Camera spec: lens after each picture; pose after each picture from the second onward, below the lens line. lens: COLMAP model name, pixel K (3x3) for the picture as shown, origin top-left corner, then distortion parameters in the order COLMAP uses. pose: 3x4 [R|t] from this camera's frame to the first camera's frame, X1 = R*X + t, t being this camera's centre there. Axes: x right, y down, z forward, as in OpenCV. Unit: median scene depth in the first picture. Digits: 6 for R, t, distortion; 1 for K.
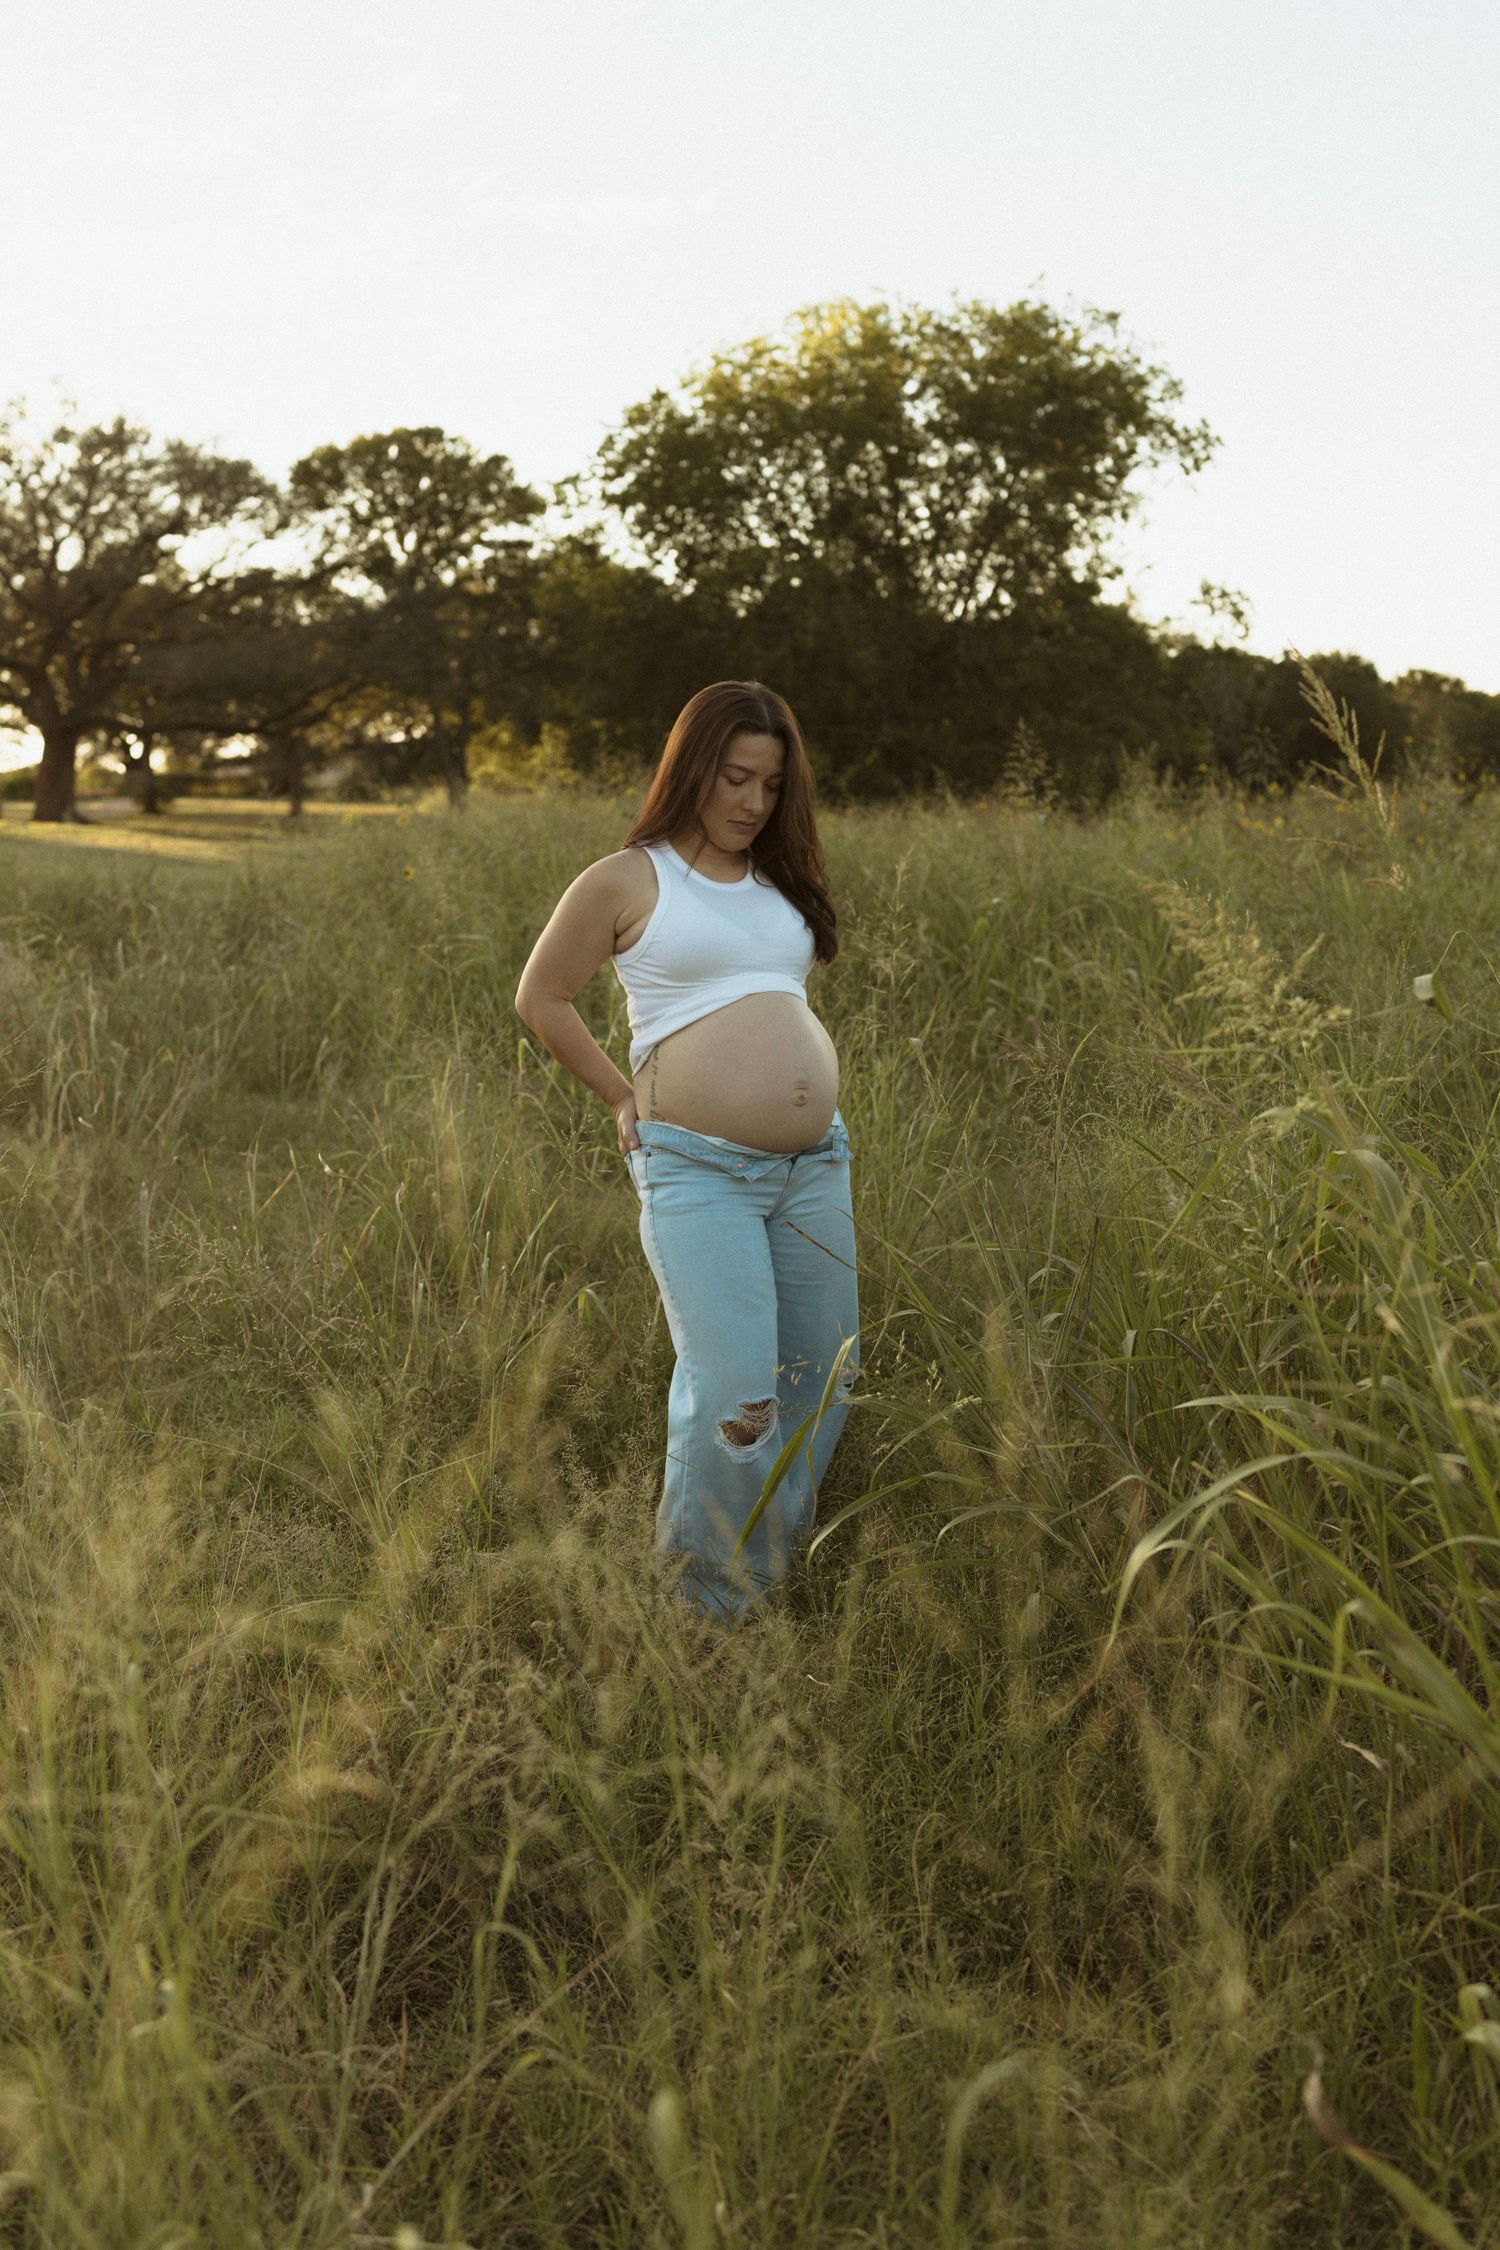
lens RADIAL K [[2121.6, 0, 743.8], [0, 2121.6, 1125.6], [0, 0, 1]] dist [0.007416, -0.058000]
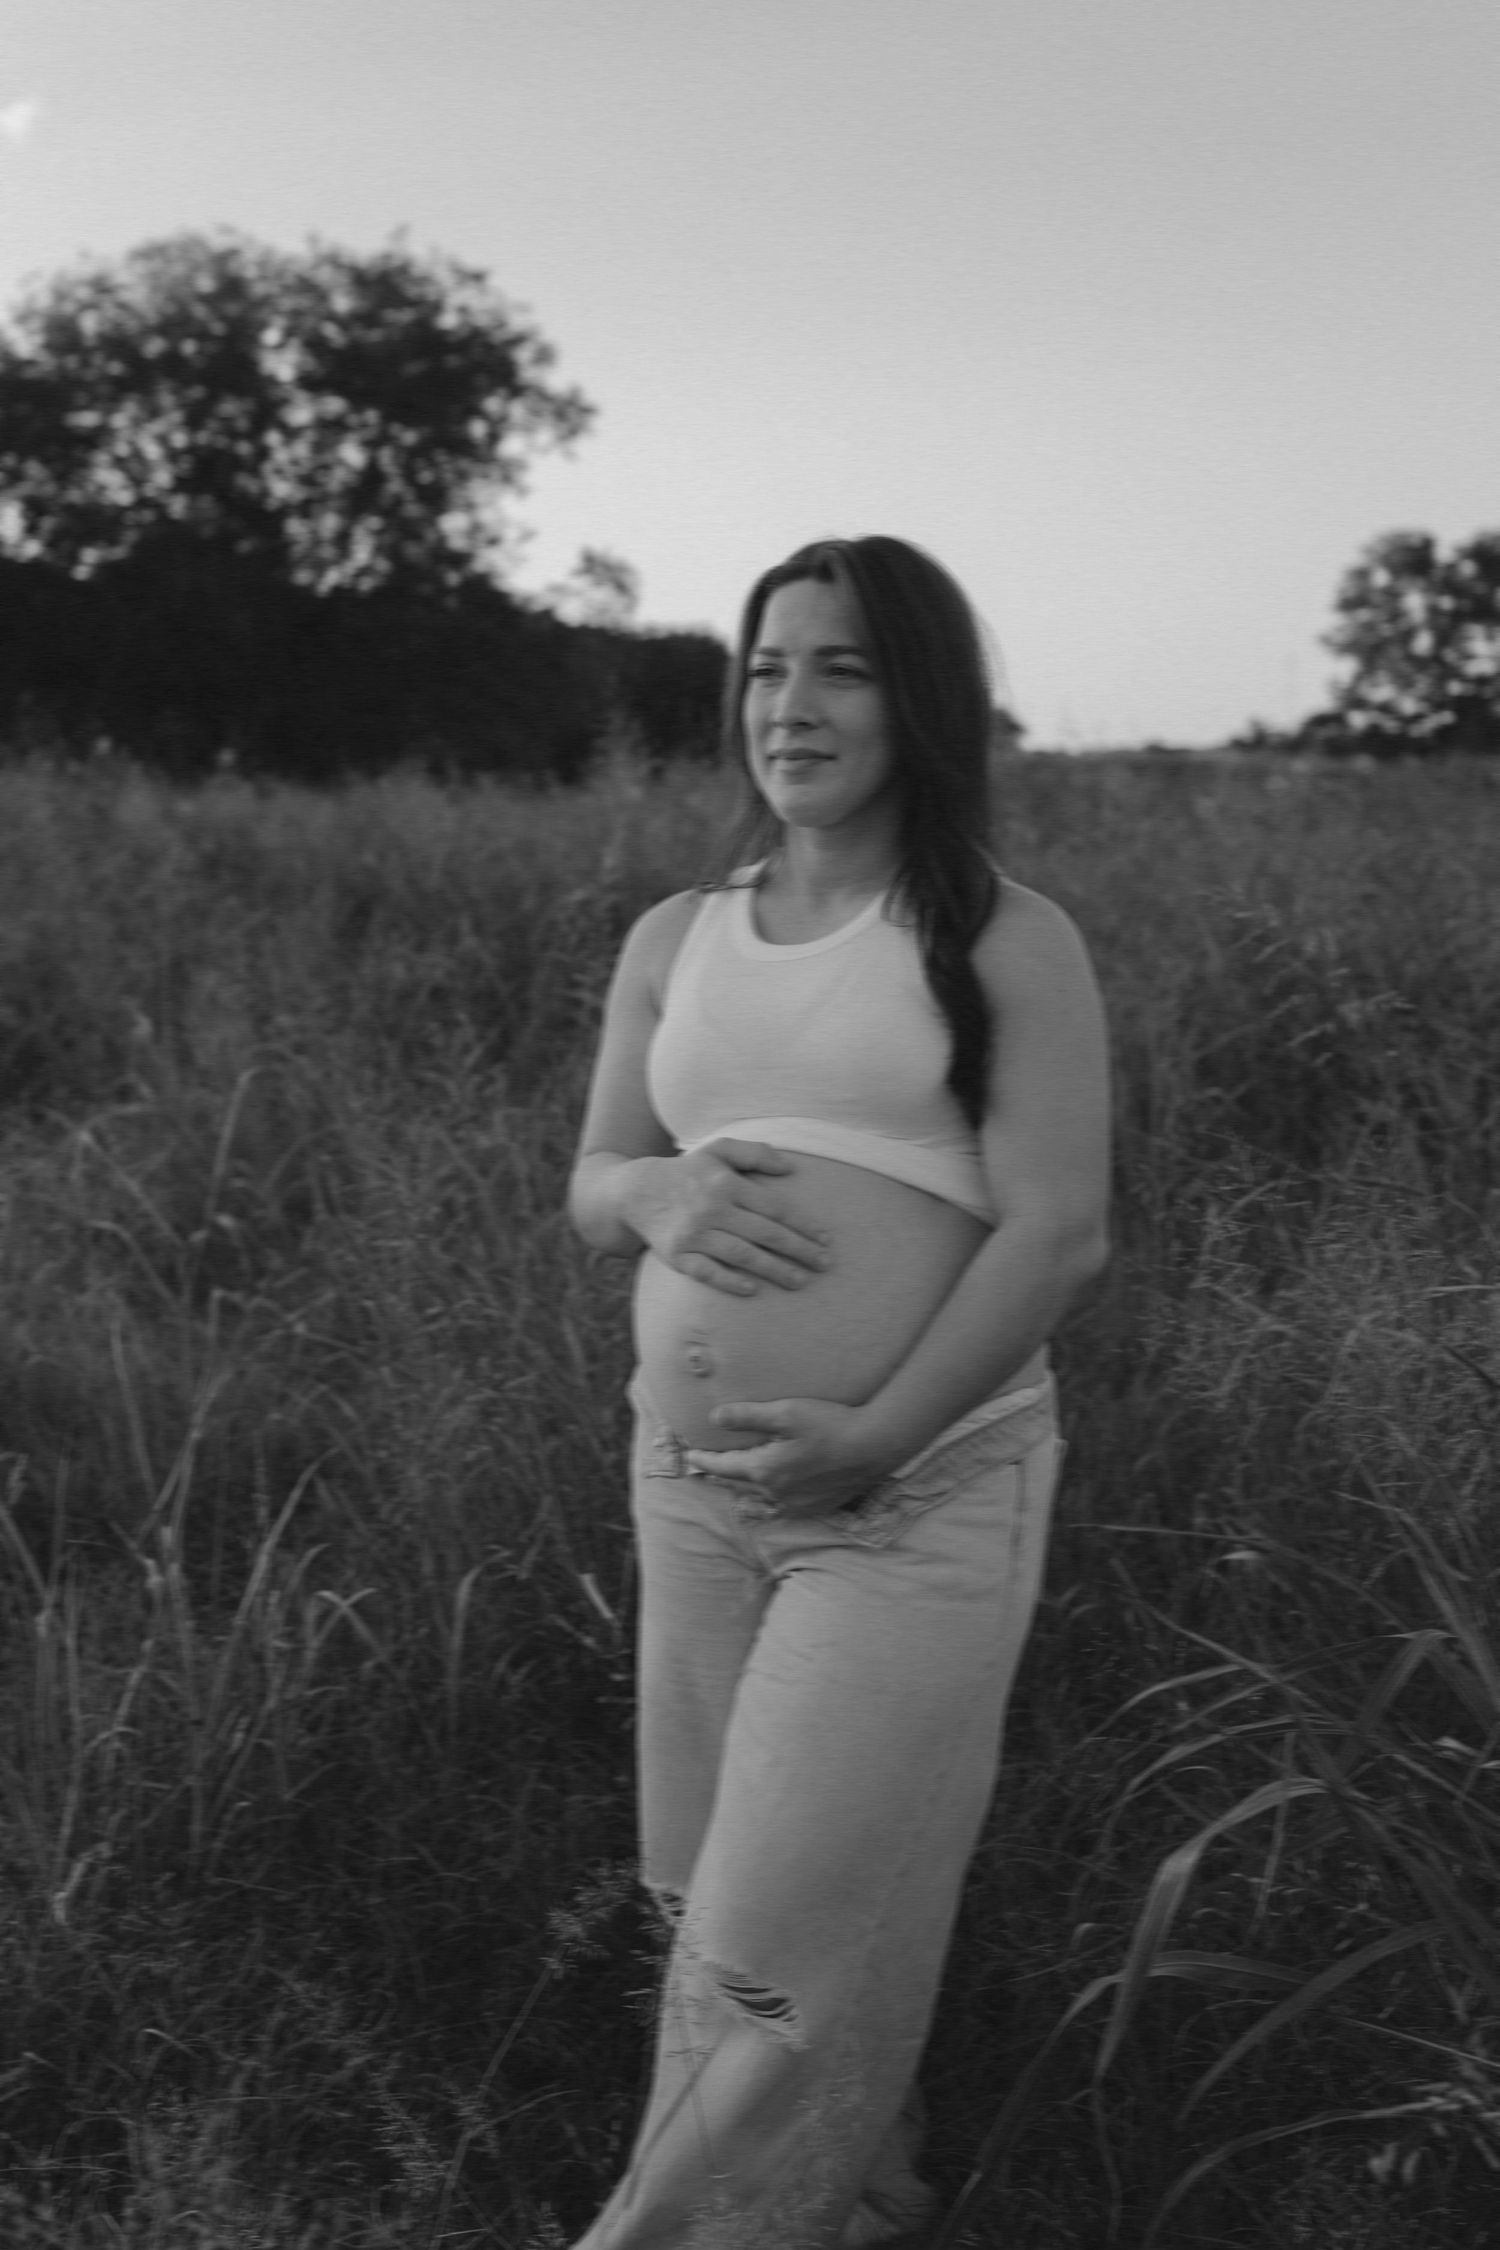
lens RADIAL K [[2121.6, 0, 743.8], [0, 2121.6, 1125.6], [0, 0, 1]] dist [0.007416, -0.058000]
pose [[0.955676, -0.053136, 0.289586, -0.011481], [0.050045, 0.998583, 0.018075, -0.005387], [-0.290136, -0.002781, 0.956981, 0.037241]]
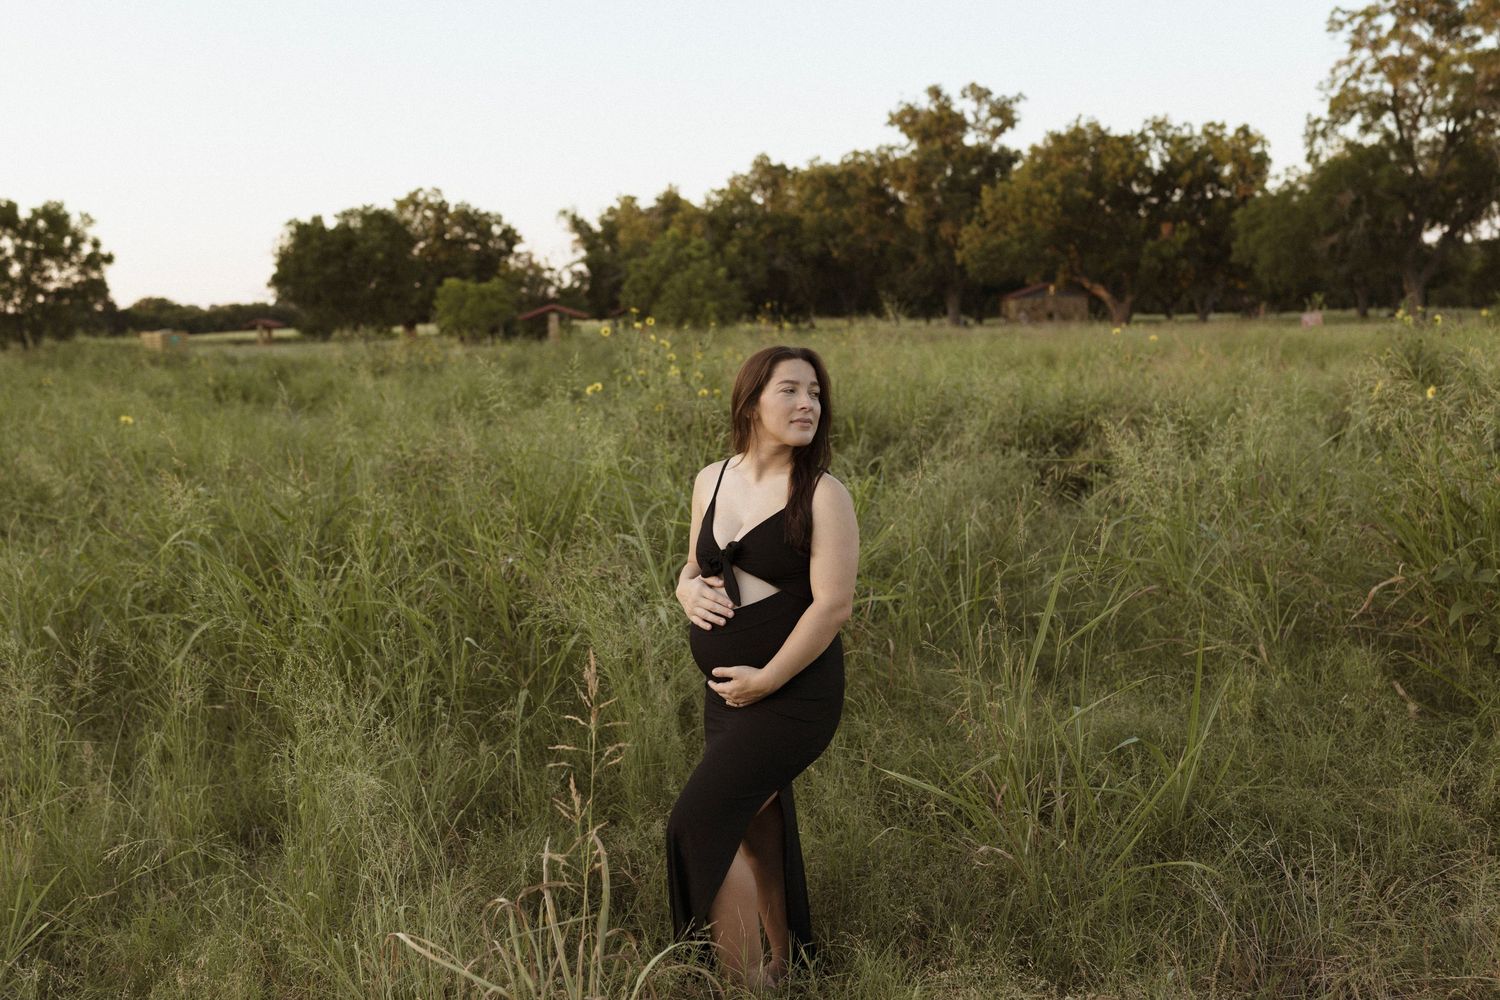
lens RADIAL K [[1419.4, 0, 775.6], [0, 1419.4, 497.7], [0, 0, 1]] dist [-0.002264, -0.027053]
pose [[0.466494, -0.100981, 0.878741, -0.064404], [0.136005, 0.989837, 0.041547, -0.001080], [-0.874006, 0.100132, 0.475486, -0.049060]]
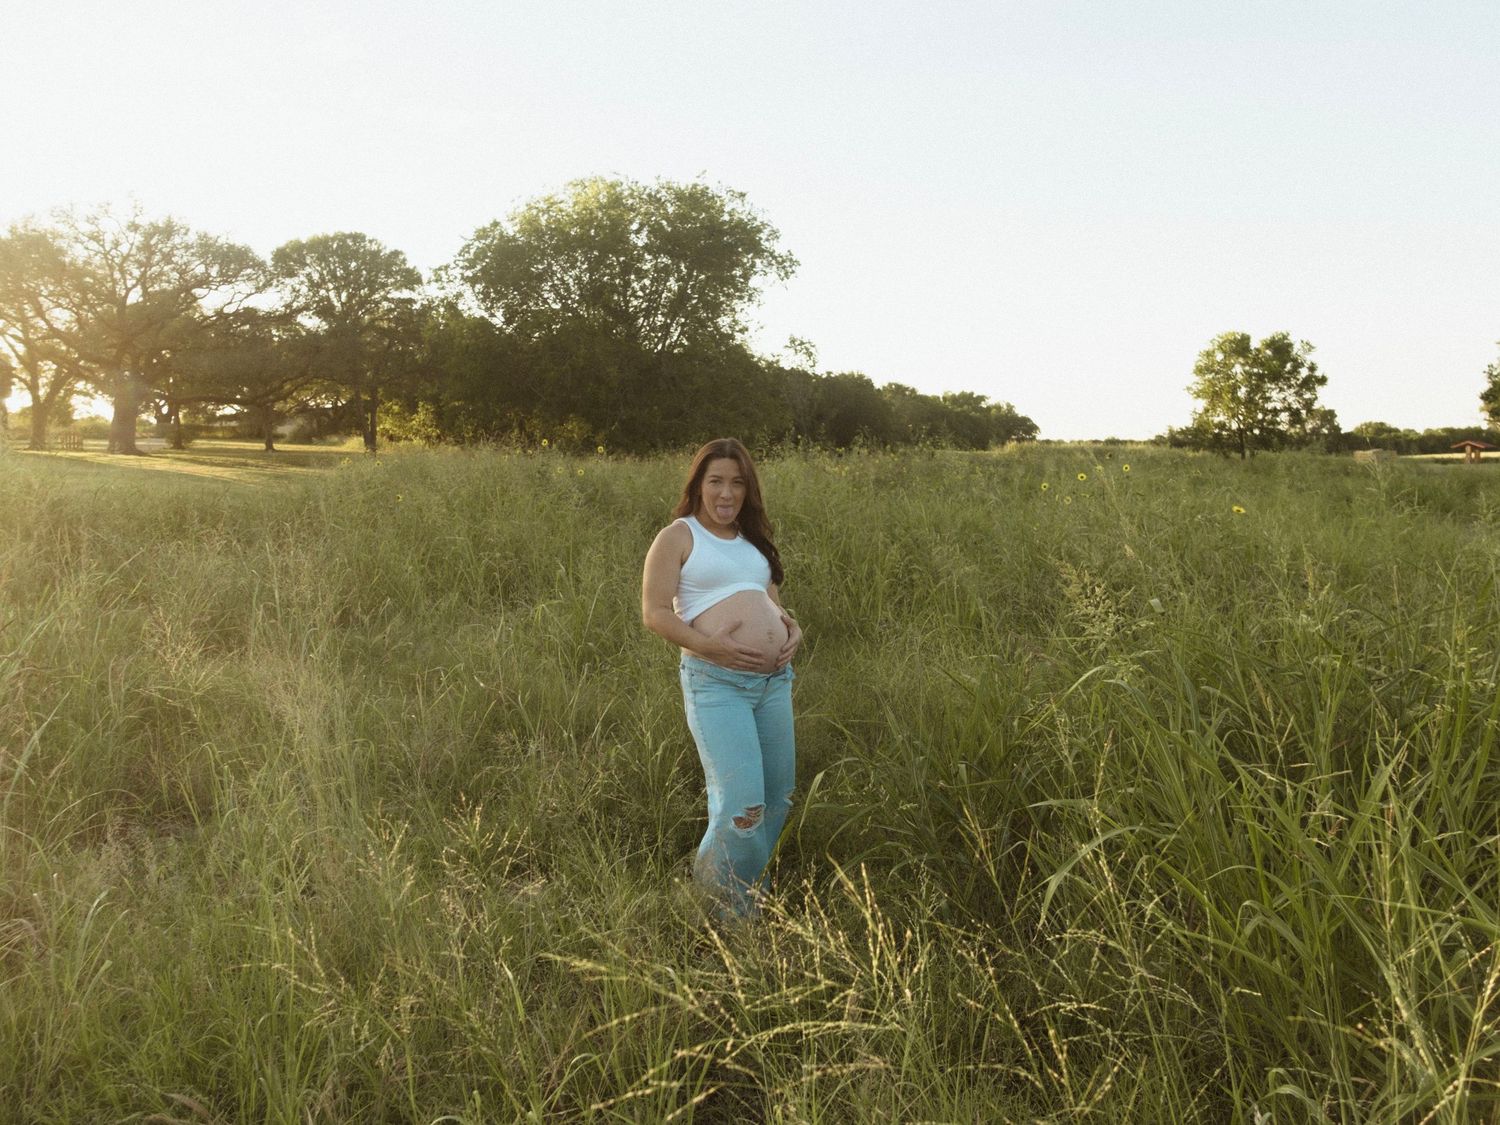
lens RADIAL K [[1184.2, 0, 757.1], [0, 1184.2, 552.7], [0, 0, 1]] dist [-0.014610, -0.004863]
pose [[0.981180, -0.000251, 0.193095, -0.014305], [0.012214, 0.998077, -0.060764, -0.002497], [-0.192709, 0.061979, 0.979297, -0.005315]]
